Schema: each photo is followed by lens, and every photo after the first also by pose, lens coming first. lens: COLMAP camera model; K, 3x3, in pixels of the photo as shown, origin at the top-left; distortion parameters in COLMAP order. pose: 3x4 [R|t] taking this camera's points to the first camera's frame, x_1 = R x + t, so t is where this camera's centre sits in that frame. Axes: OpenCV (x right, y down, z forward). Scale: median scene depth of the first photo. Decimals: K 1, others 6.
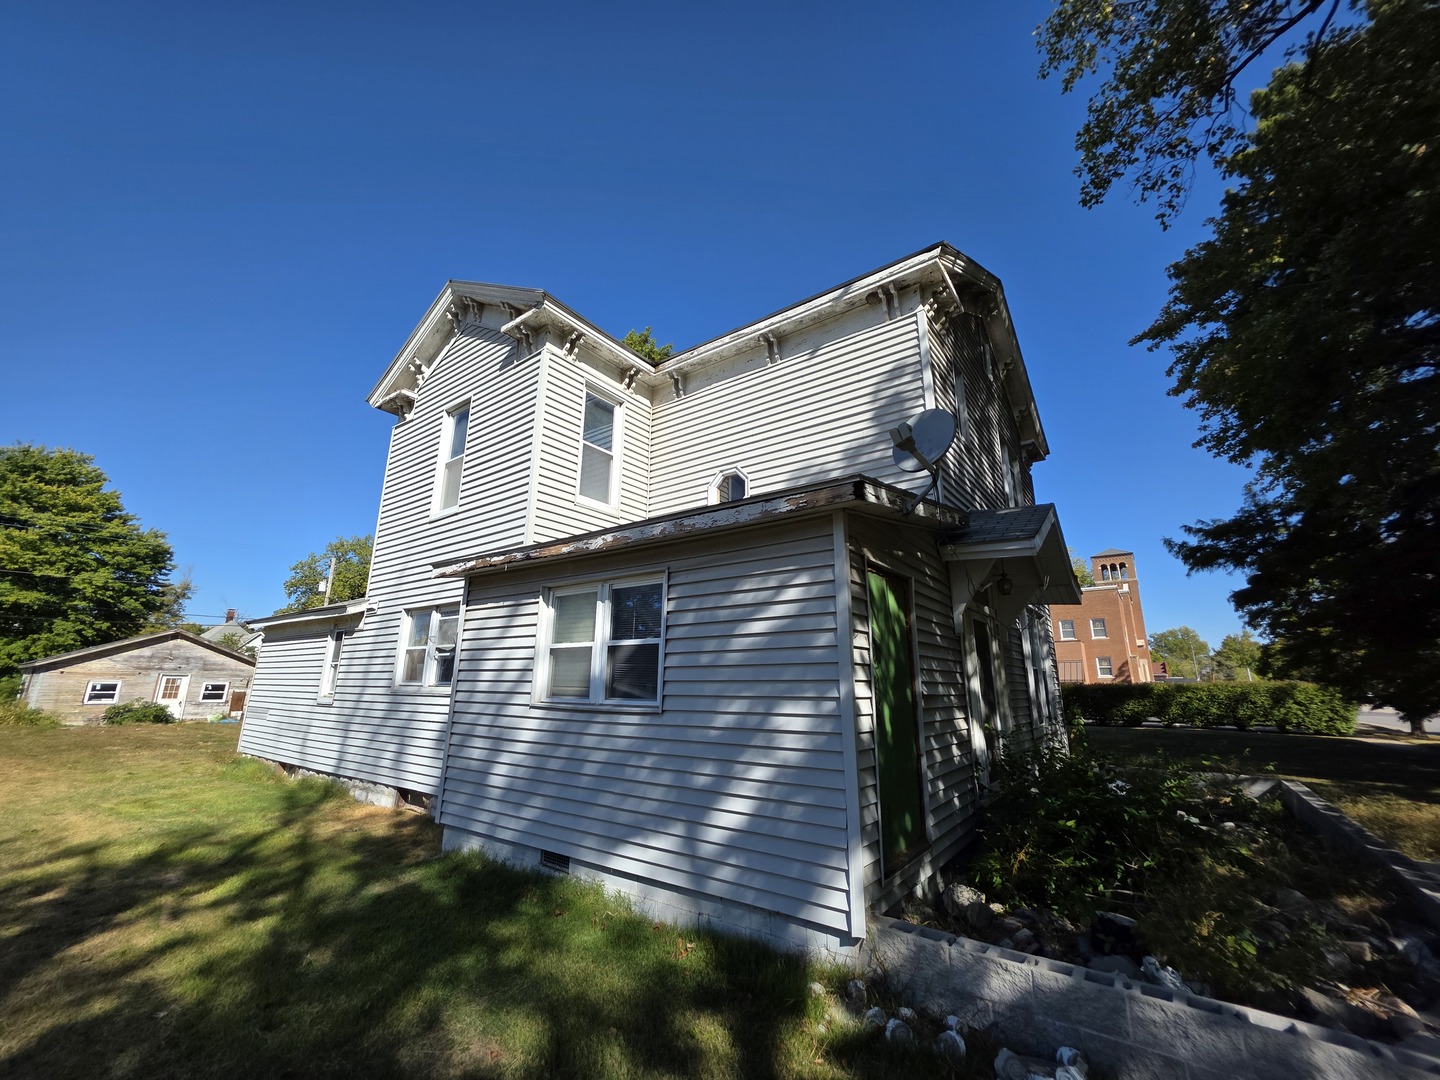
lens RADIAL K [[574.1, 0, 726.1], [0, 574.1, 536.6], [0, 0, 1]] dist [0.001148, 0.001148]
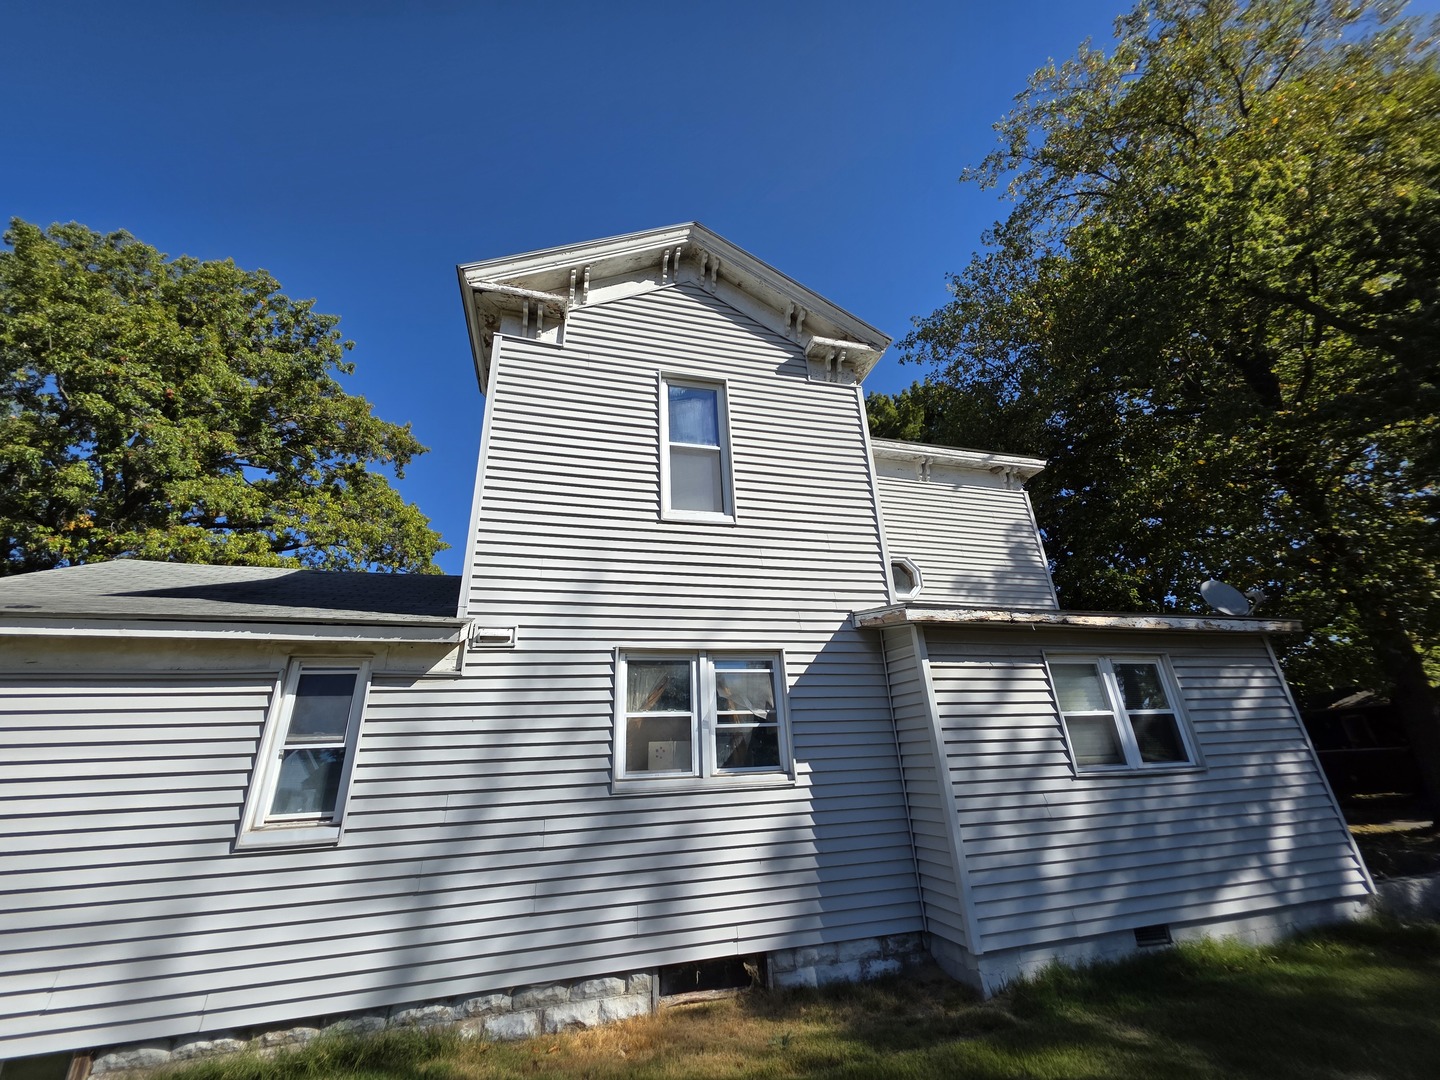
lens RADIAL K [[574.1, 0, 723.3], [0, 574.1, 537.9], [0, 0, 1]] dist [0.001148, 0.001148]
pose [[0.620723, 0.266317, 0.737413, -1.743611], [-0.145464, 0.963331, -0.225462, 0.243053], [-0.770417, 0.032682, 0.636702, 0.950679]]
